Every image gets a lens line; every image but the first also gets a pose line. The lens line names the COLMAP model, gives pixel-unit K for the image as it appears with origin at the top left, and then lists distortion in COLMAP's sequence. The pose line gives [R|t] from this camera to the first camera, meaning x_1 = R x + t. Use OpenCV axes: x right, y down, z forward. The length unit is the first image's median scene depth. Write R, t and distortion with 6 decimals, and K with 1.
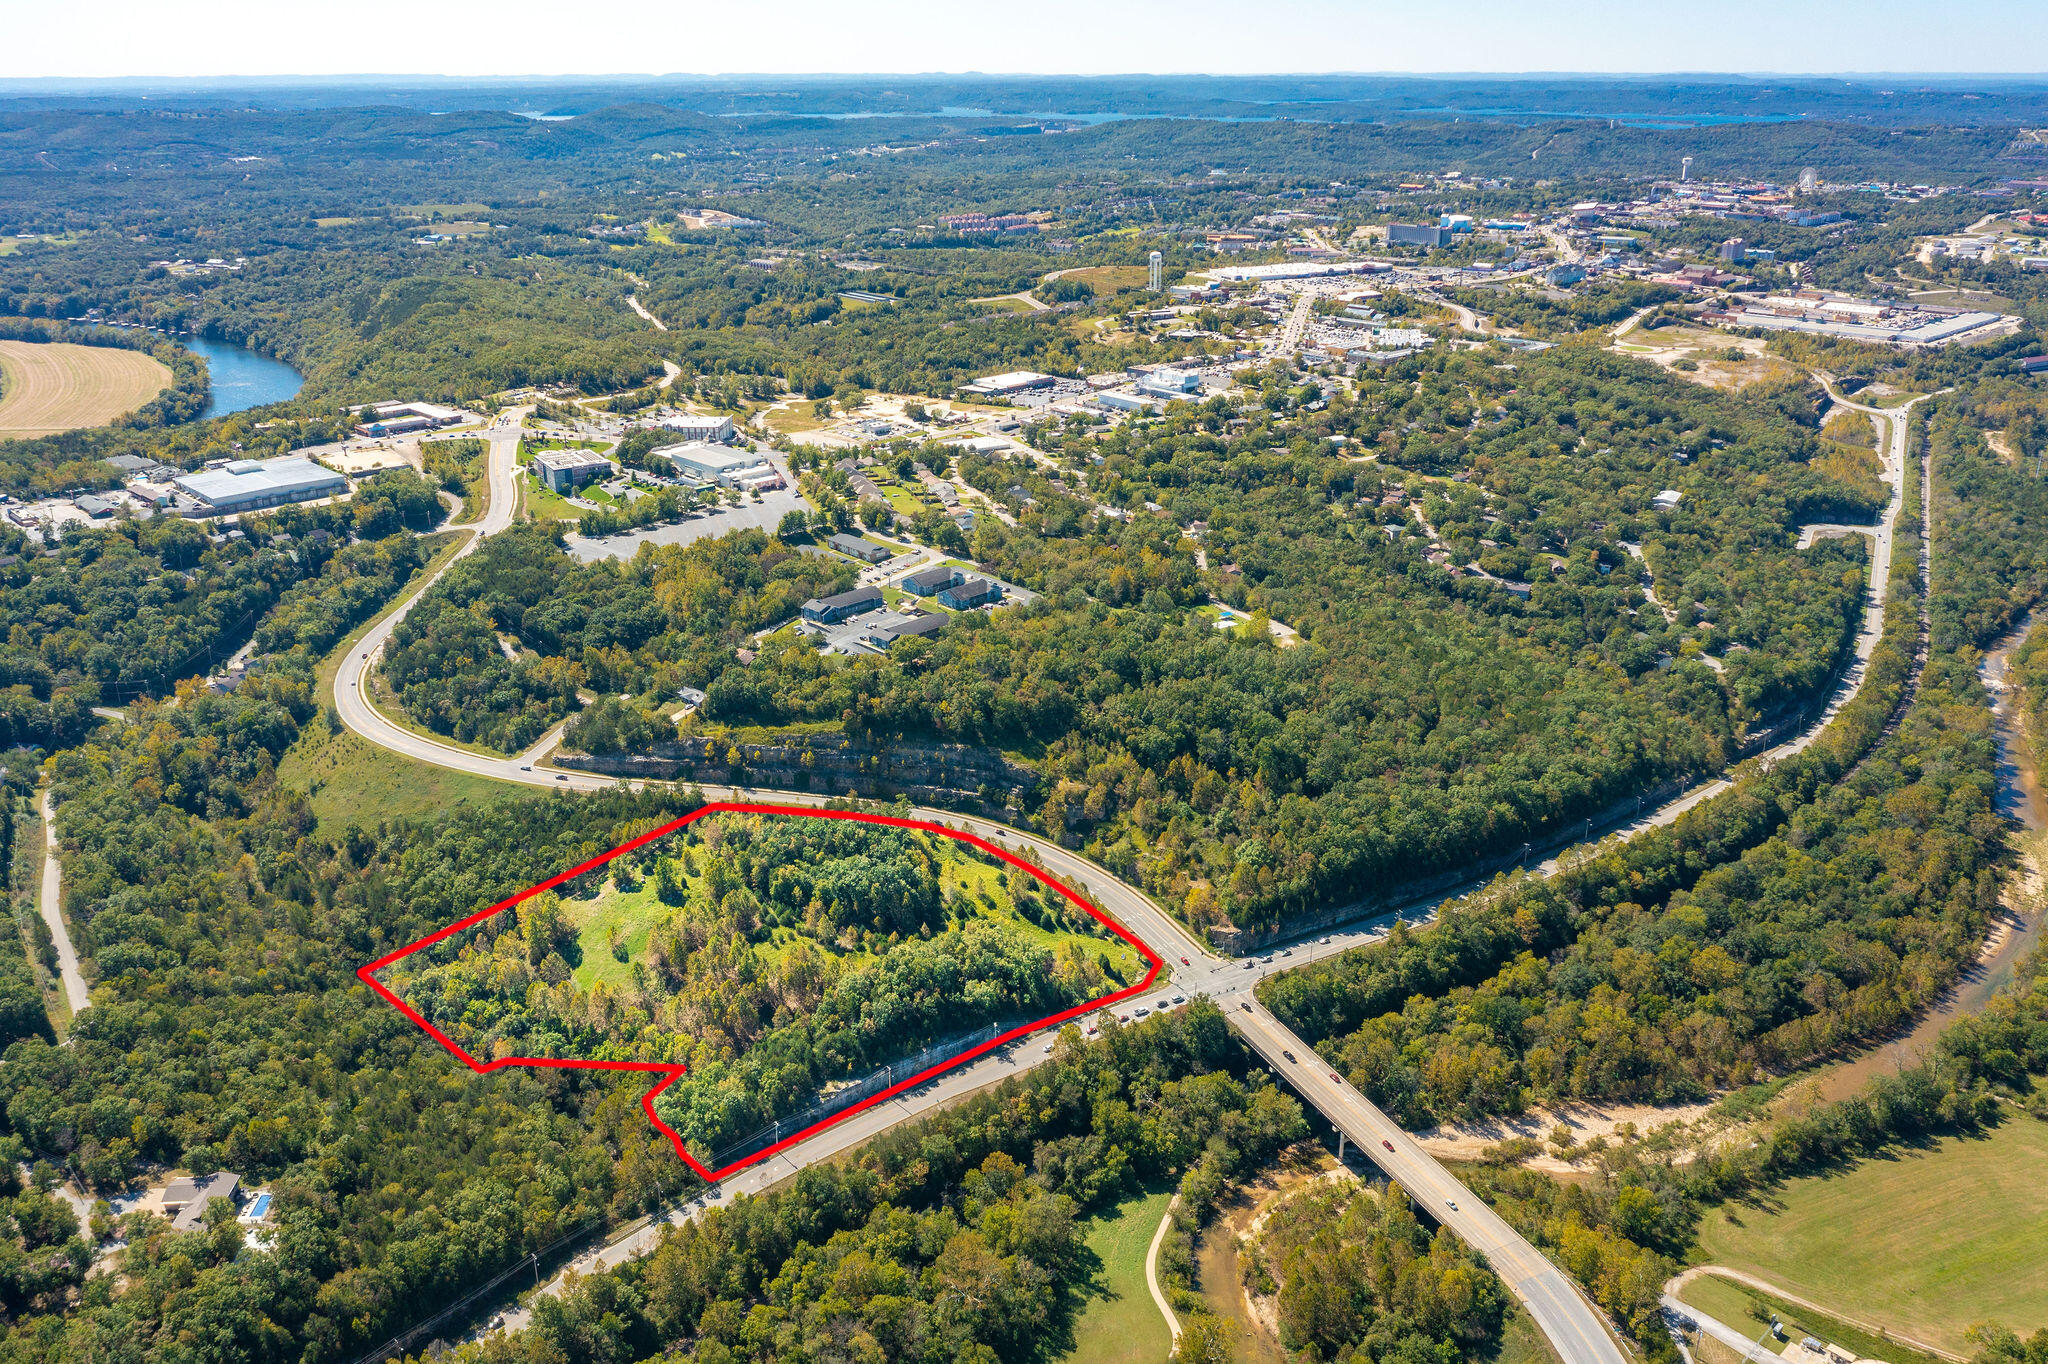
lens RADIAL K [[1655.7, 0, 1020.6], [0, 1655.7, 694.4], [0, 0, 1]] dist [-0.011831, -0.006381]
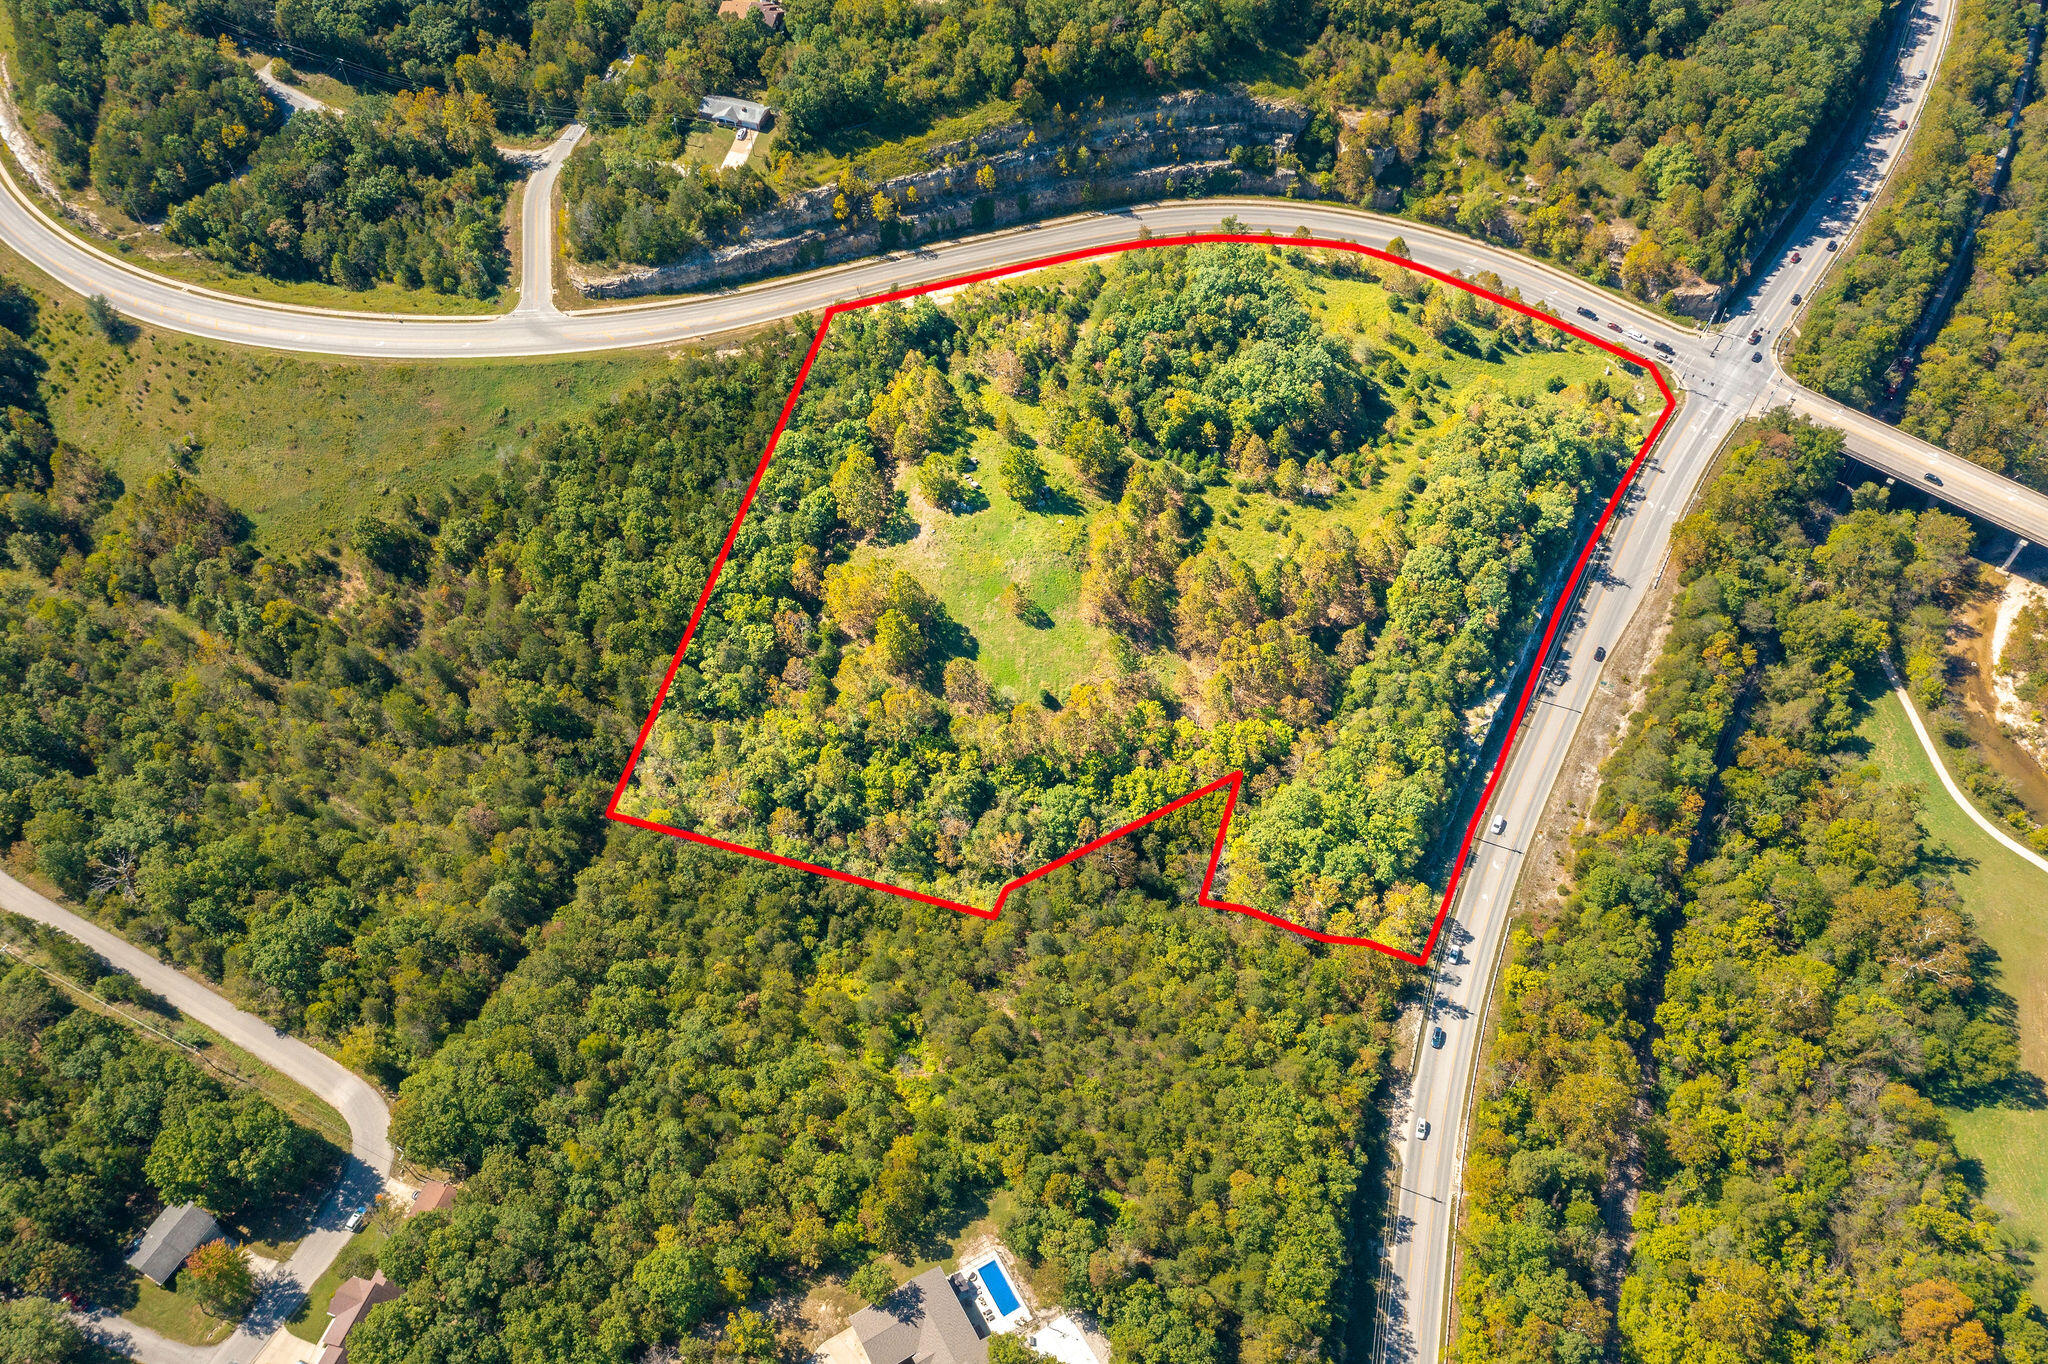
lens RADIAL K [[1655.7, 0, 1020.6], [0, 1655.7, 694.4], [0, 0, 1]] dist [-0.011831, -0.006381]
pose [[0.895820, -0.357565, 0.263920, -0.382568], [0.168718, 0.823023, 0.542372, -0.151296], [-0.411145, -0.441340, 0.797608, 0.424607]]
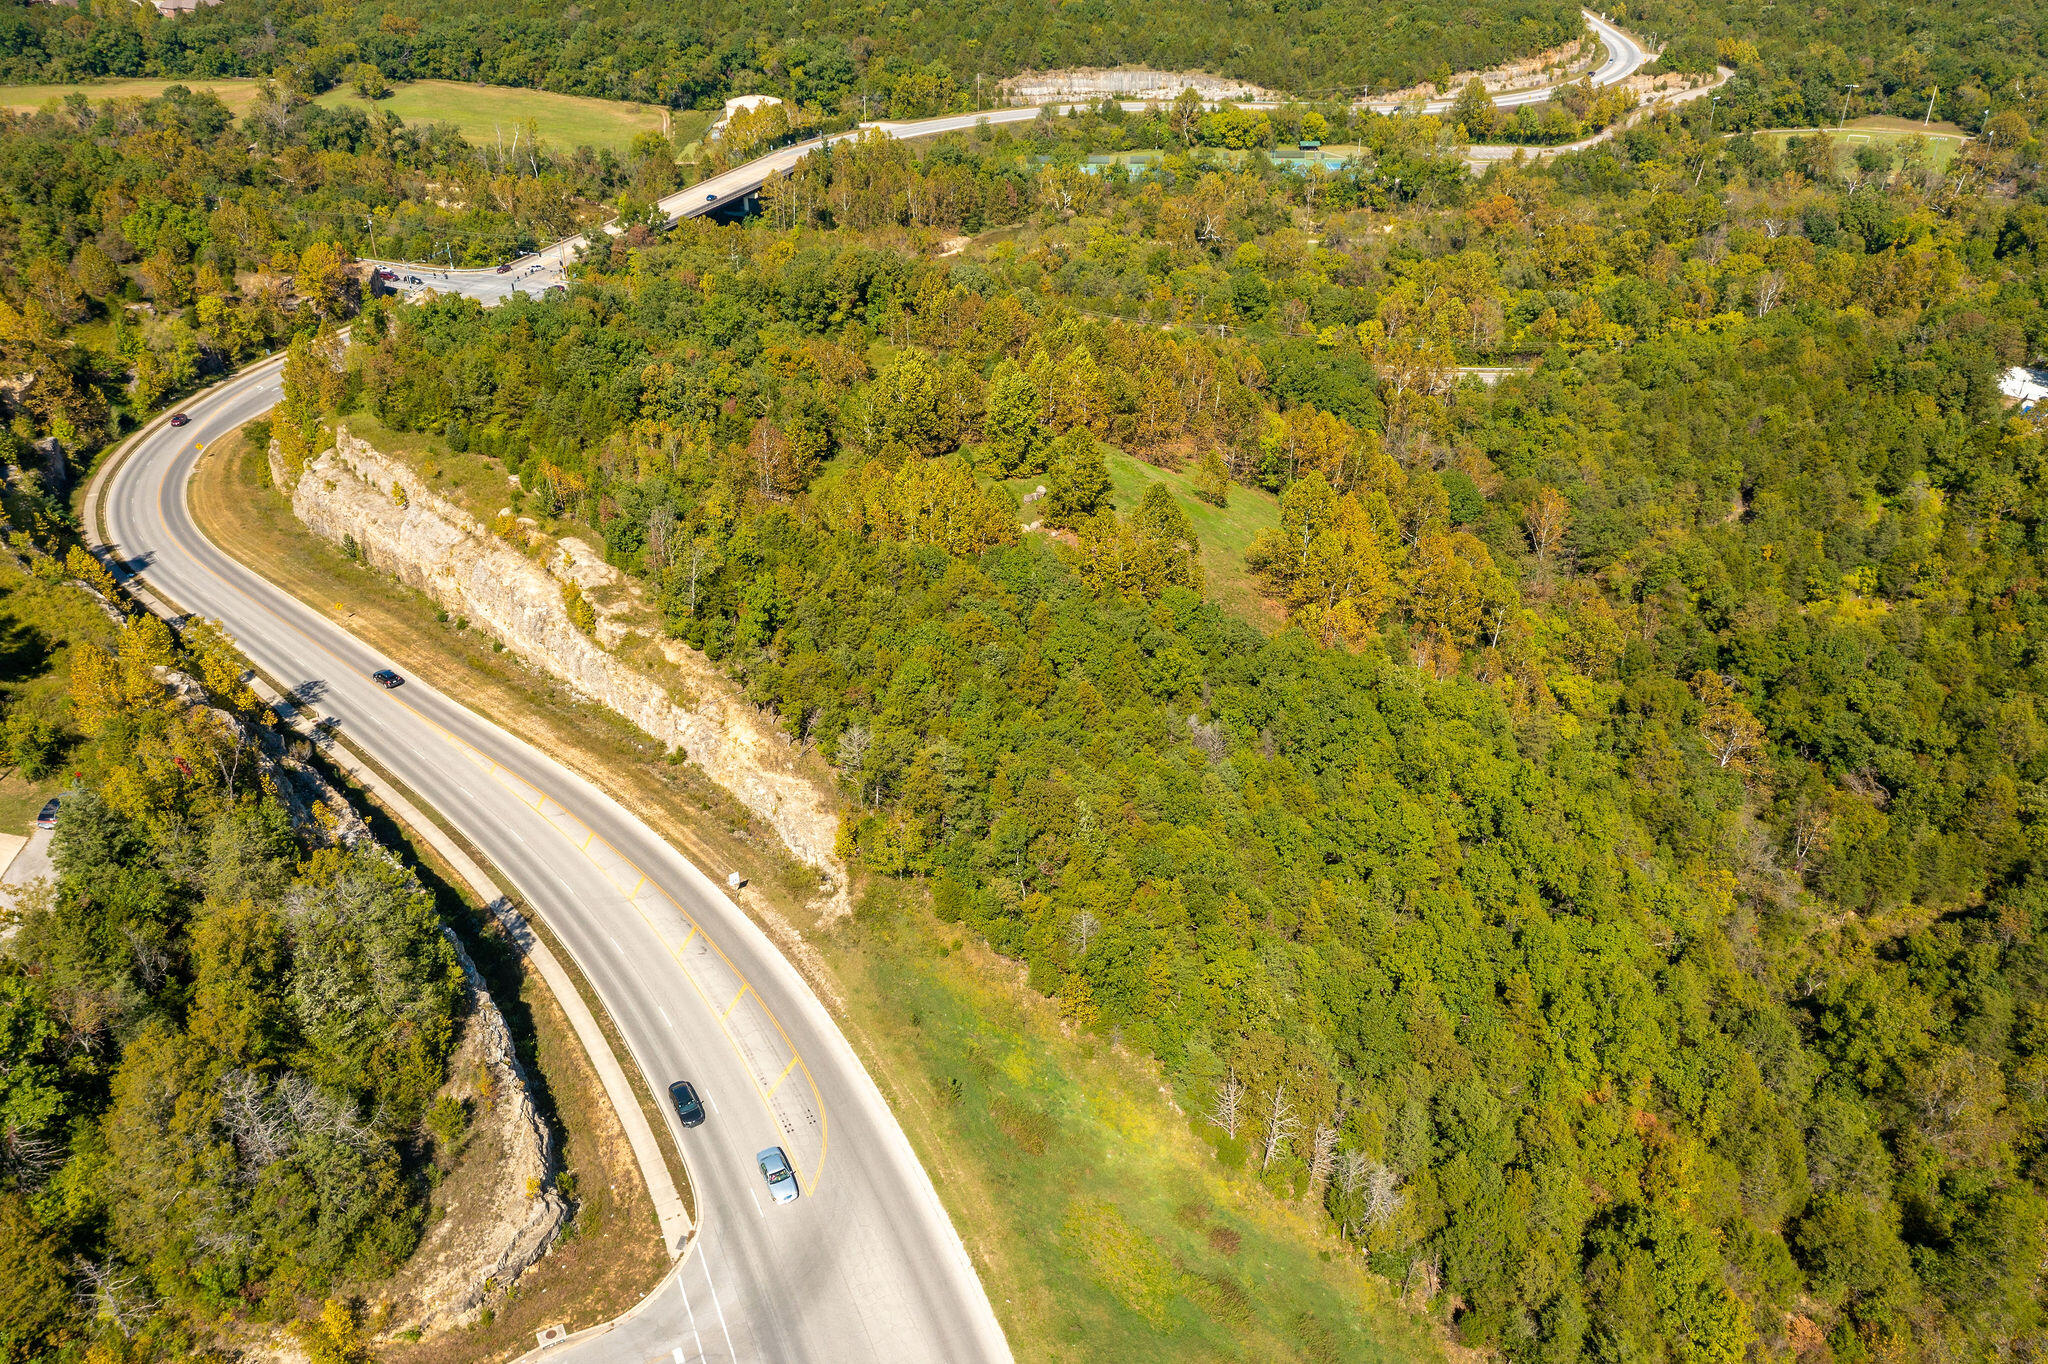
lens RADIAL K [[1603.3, 0, 1036.3], [0, 1603.3, 676.6], [0, 0, 1]] dist [-0.003861, 0.001022]
pose [[-0.711908, -0.355621, 0.605575, -0.419991], [0.259528, 0.668040, 0.697401, -0.093135], [-0.652558, 0.653649, -0.383289, 1.083545]]
